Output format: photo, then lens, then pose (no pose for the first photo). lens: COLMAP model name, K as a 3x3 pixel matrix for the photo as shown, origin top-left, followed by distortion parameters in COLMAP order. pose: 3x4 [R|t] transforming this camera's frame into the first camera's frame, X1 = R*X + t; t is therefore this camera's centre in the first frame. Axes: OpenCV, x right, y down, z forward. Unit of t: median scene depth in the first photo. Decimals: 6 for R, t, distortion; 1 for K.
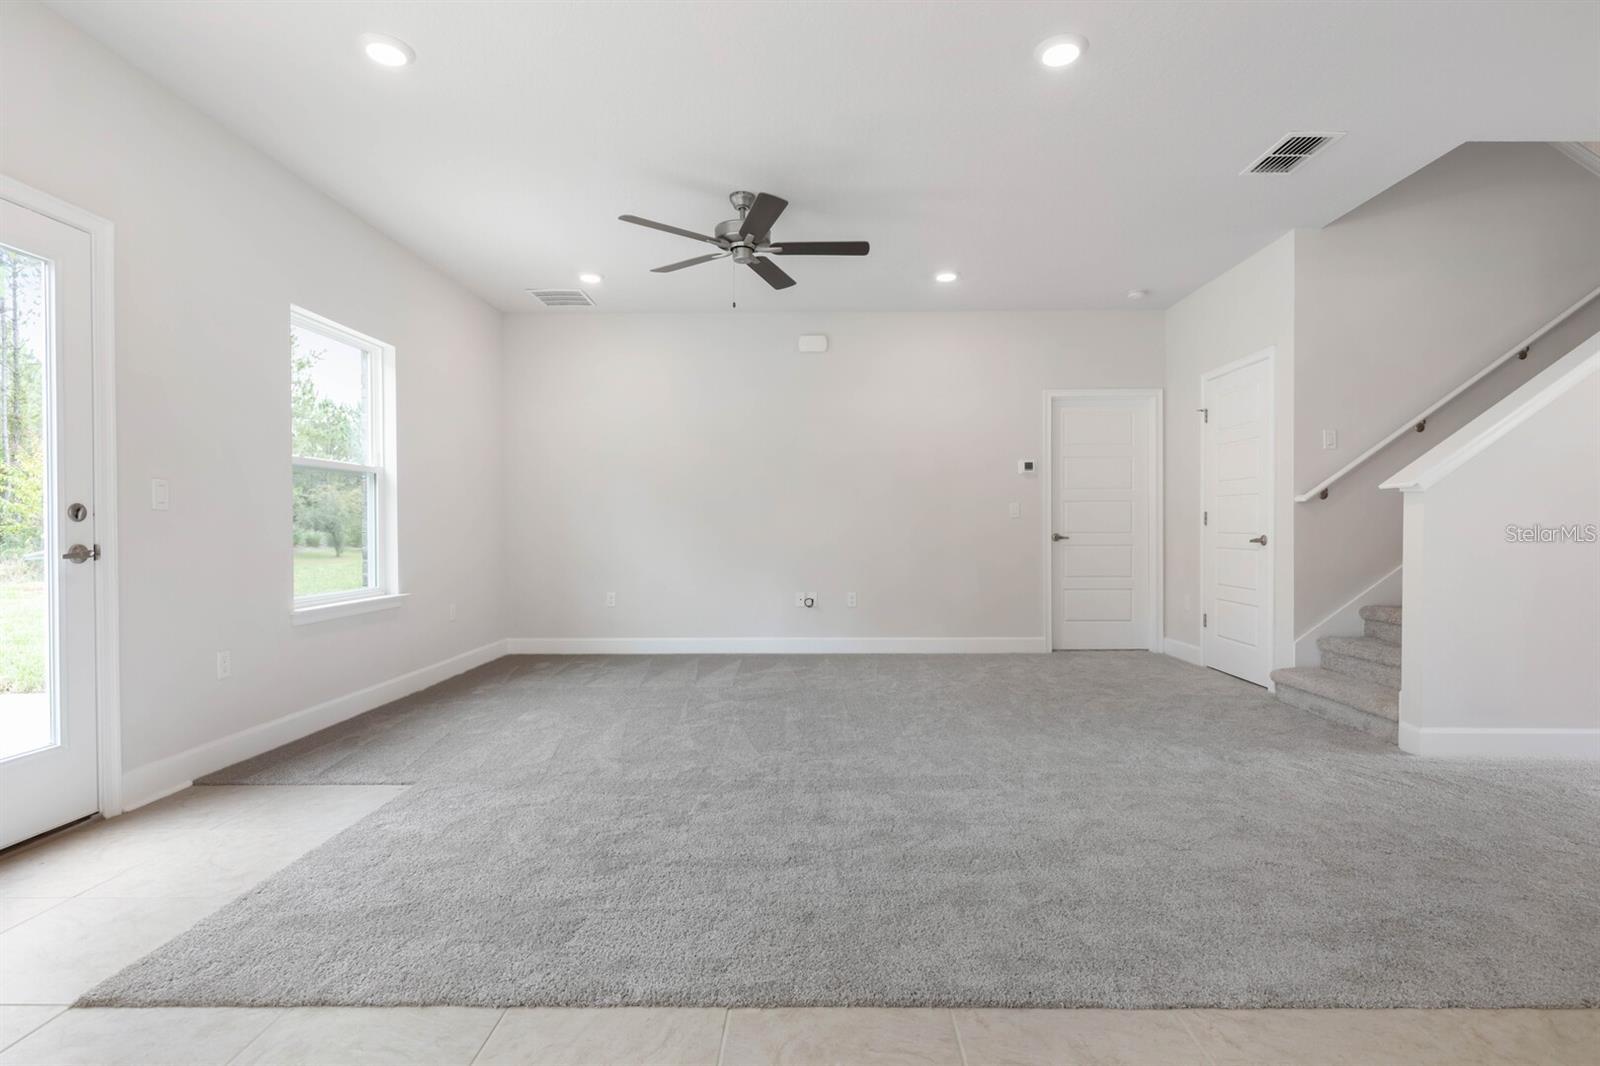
lens RADIAL K [[754.9, 0, 825.3], [0, 754.9, 530.2], [0, 0, 1]] dist [-0.000068, 0.000353]
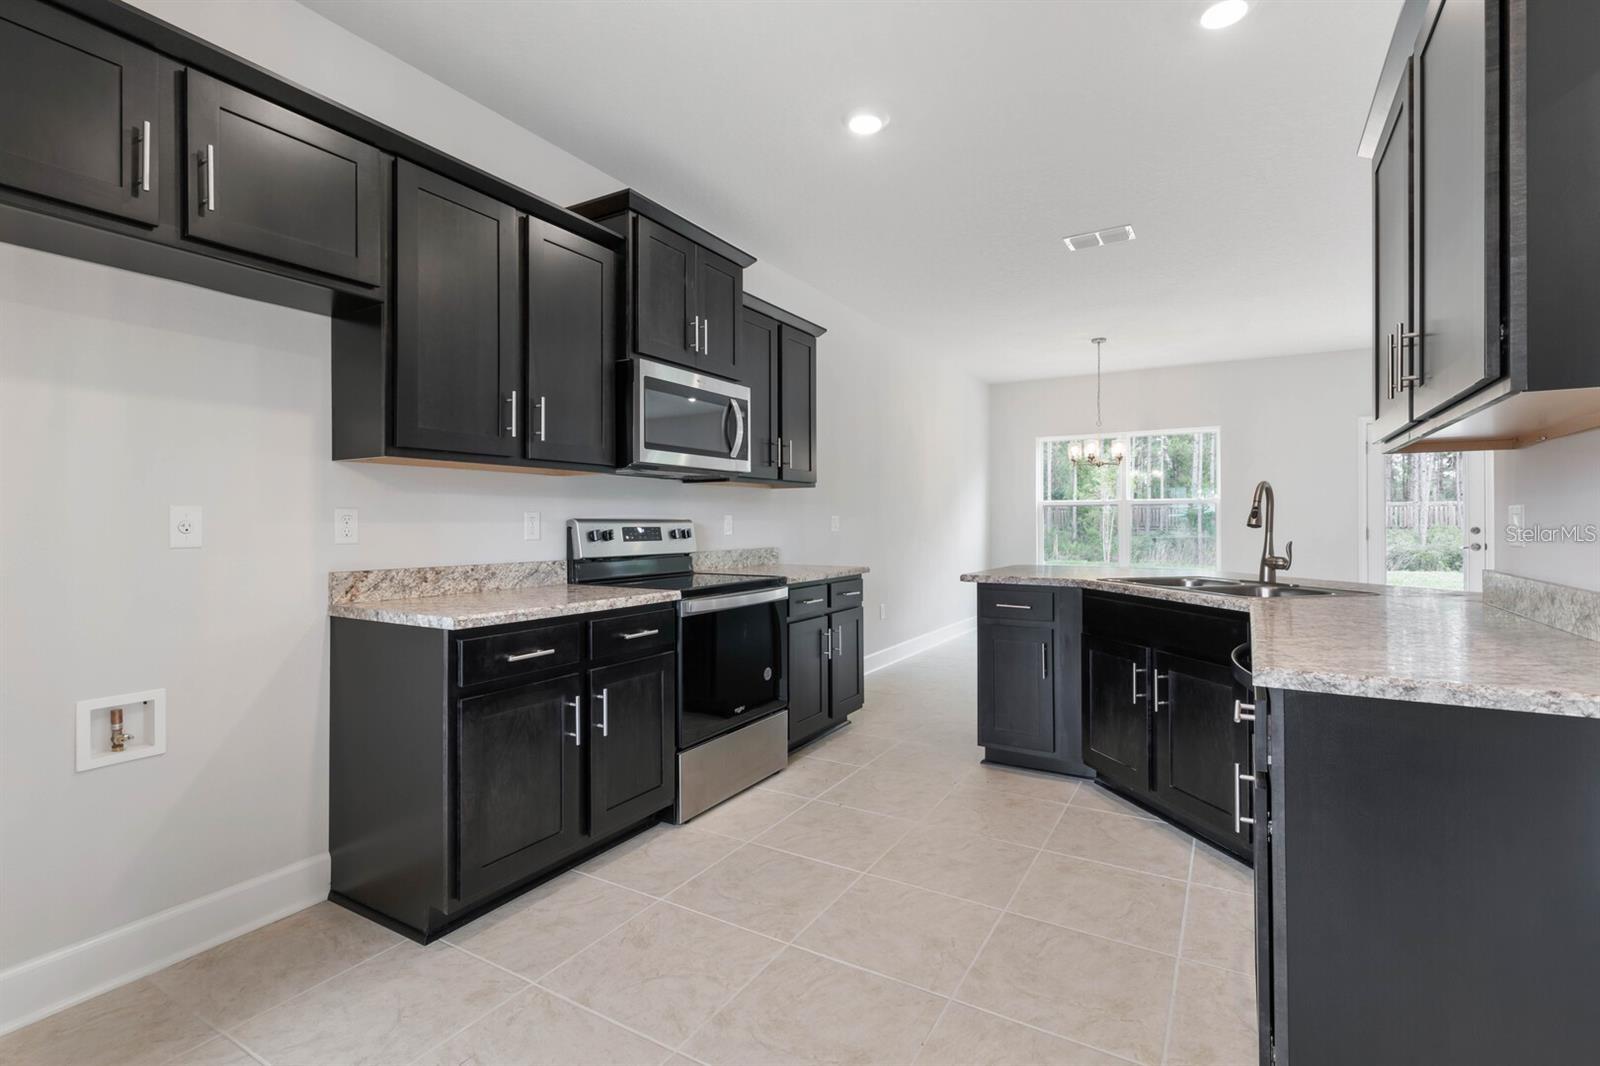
lens RADIAL K [[735.0, 0, 800.0], [0, 735.0, 533.0], [0, 0, 1]] dist [0.005873, -0.000662]
pose [[-0.500510, 0.016103, -0.865581, 1.308530], [0.000627, 0.999833, 0.018238, -0.036311], [0.865731, 0.008585, -0.500436, 0.158904]]
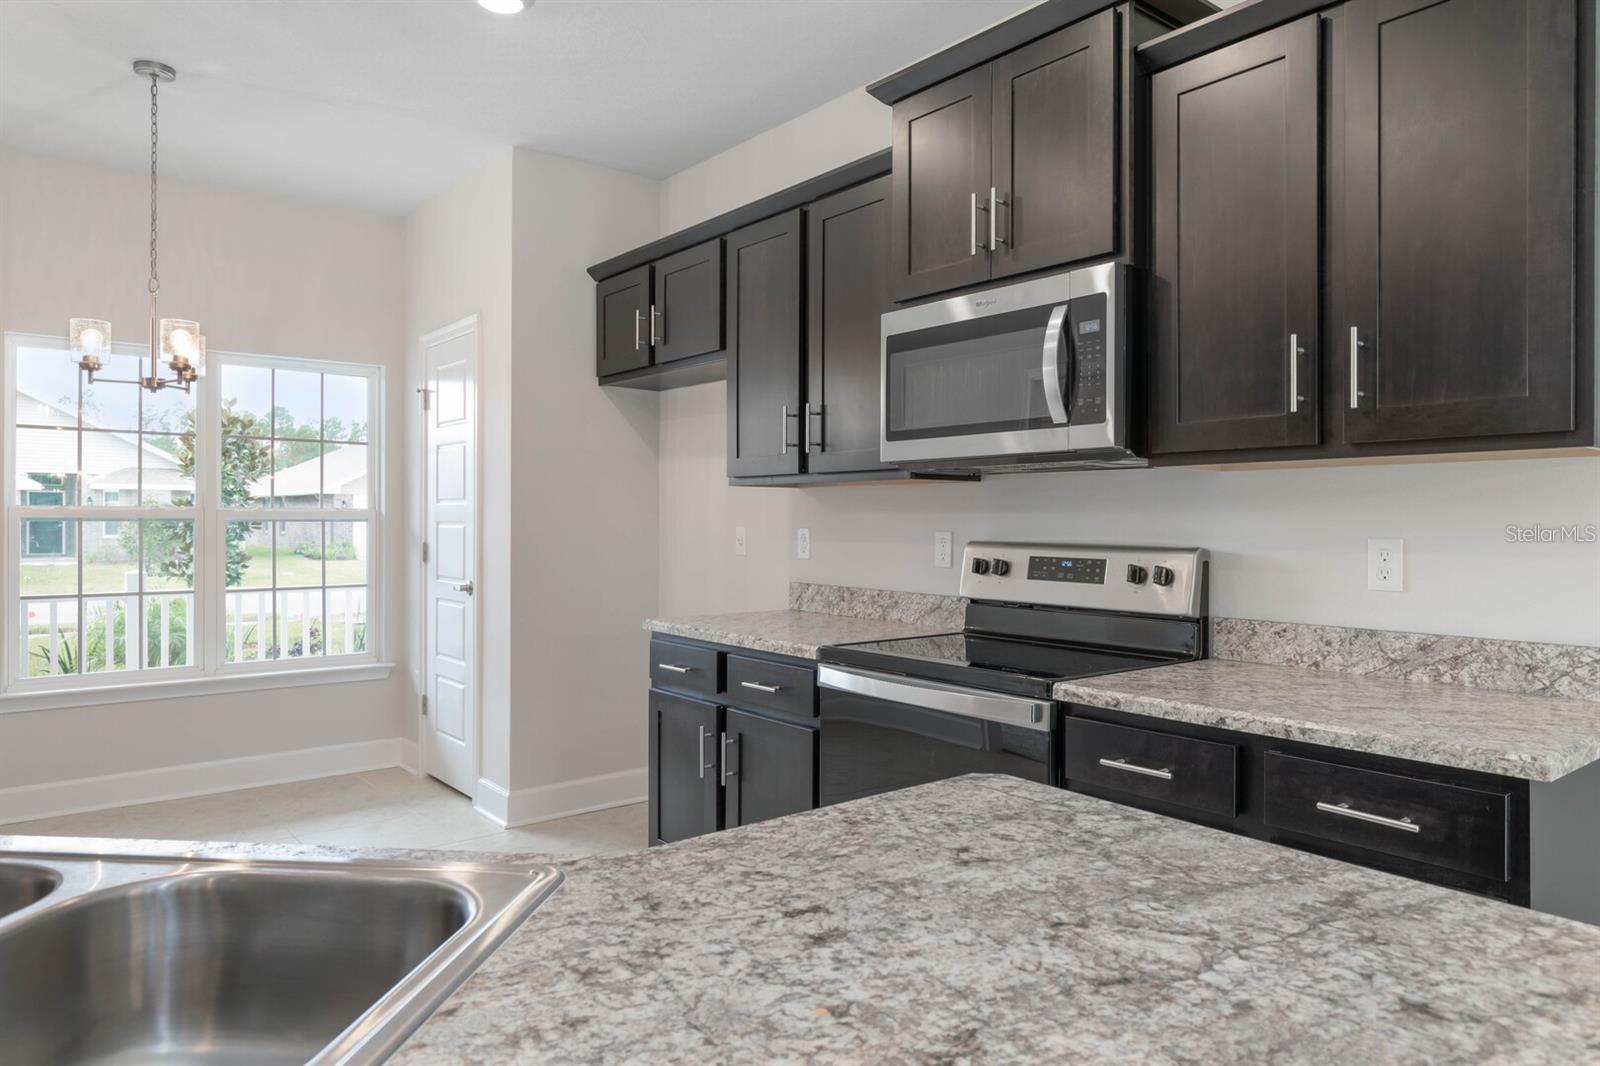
lens RADIAL K [[1042.6, 0, 800.0], [0, 1042.6, 533.0], [0, 0, 1]] dist [0.000792, 0.000962]
pose [[-0.626755, -0.009852, 0.779154, 0.331276], [0.001293, 0.999906, 0.013684, -0.052547], [-0.779215, 0.009584, -0.626683, 0.156980]]
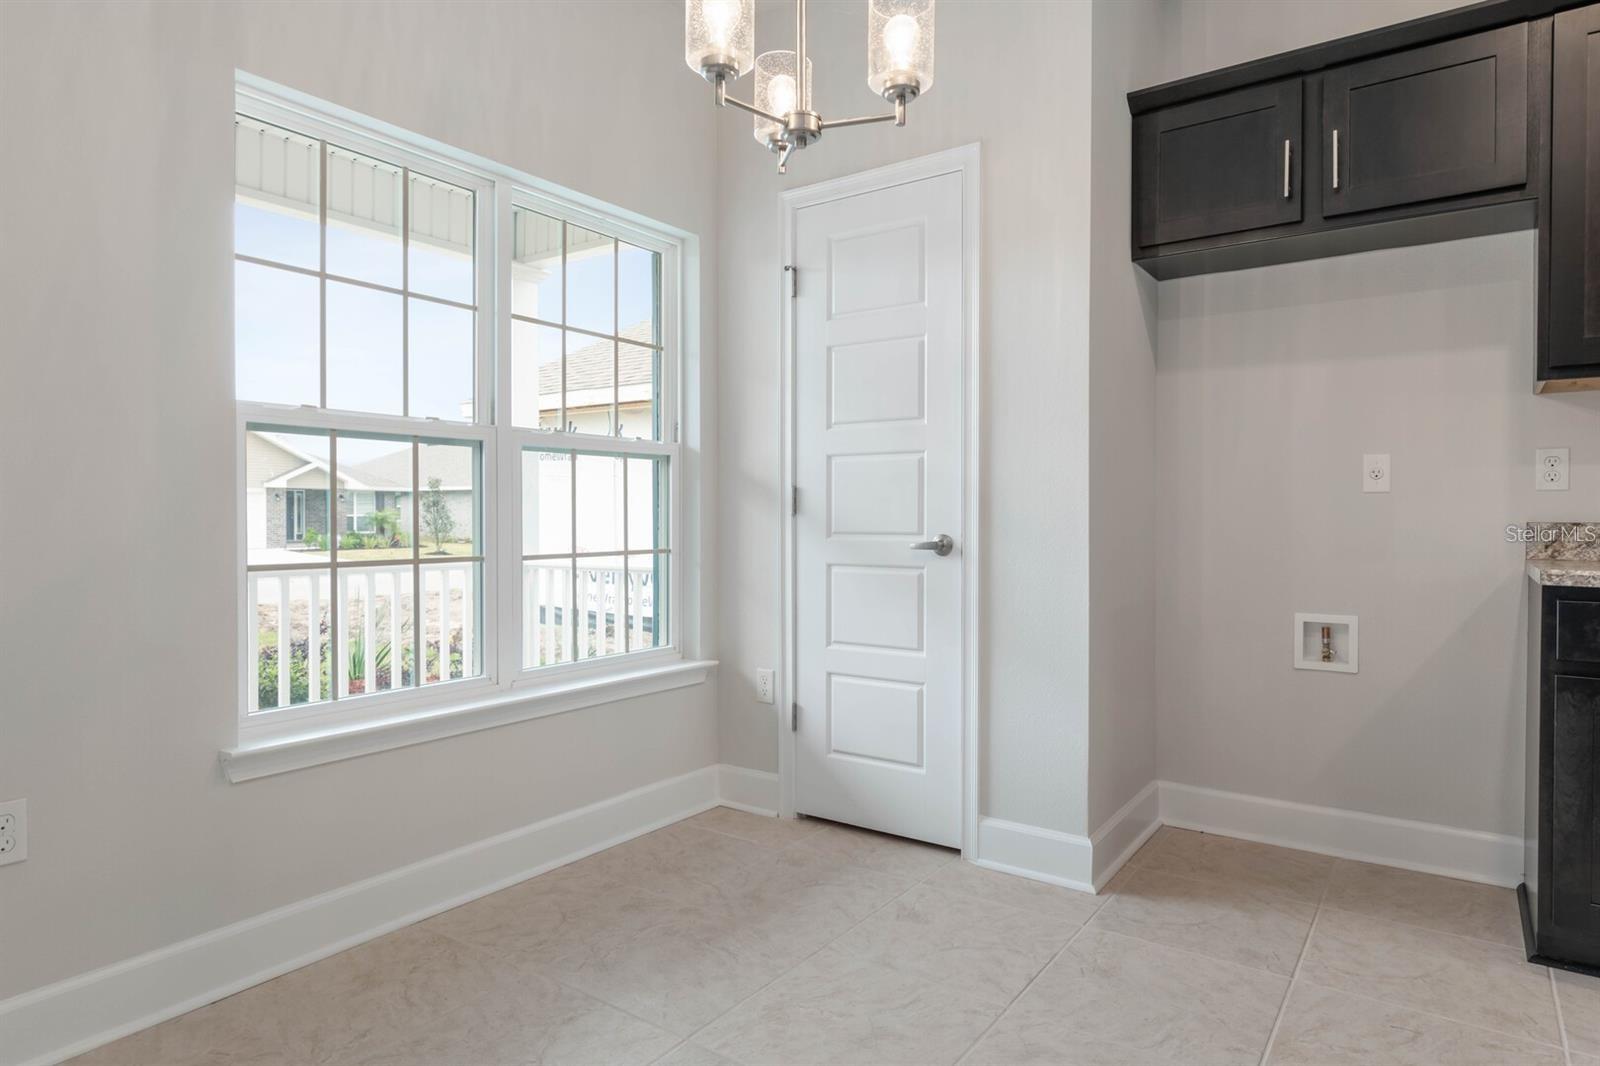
lens RADIAL K [[915.4, 0, 822.1], [0, 915.4, 525.8], [0, 0, 1]] dist [-0.001628, 0.000080]
pose [[-0.827100, -0.005134, 0.562032, 1.066278], [0.002474, 0.999915, 0.012776, -0.005270], [-0.562050, 0.011958, -0.827017, 0.330970]]
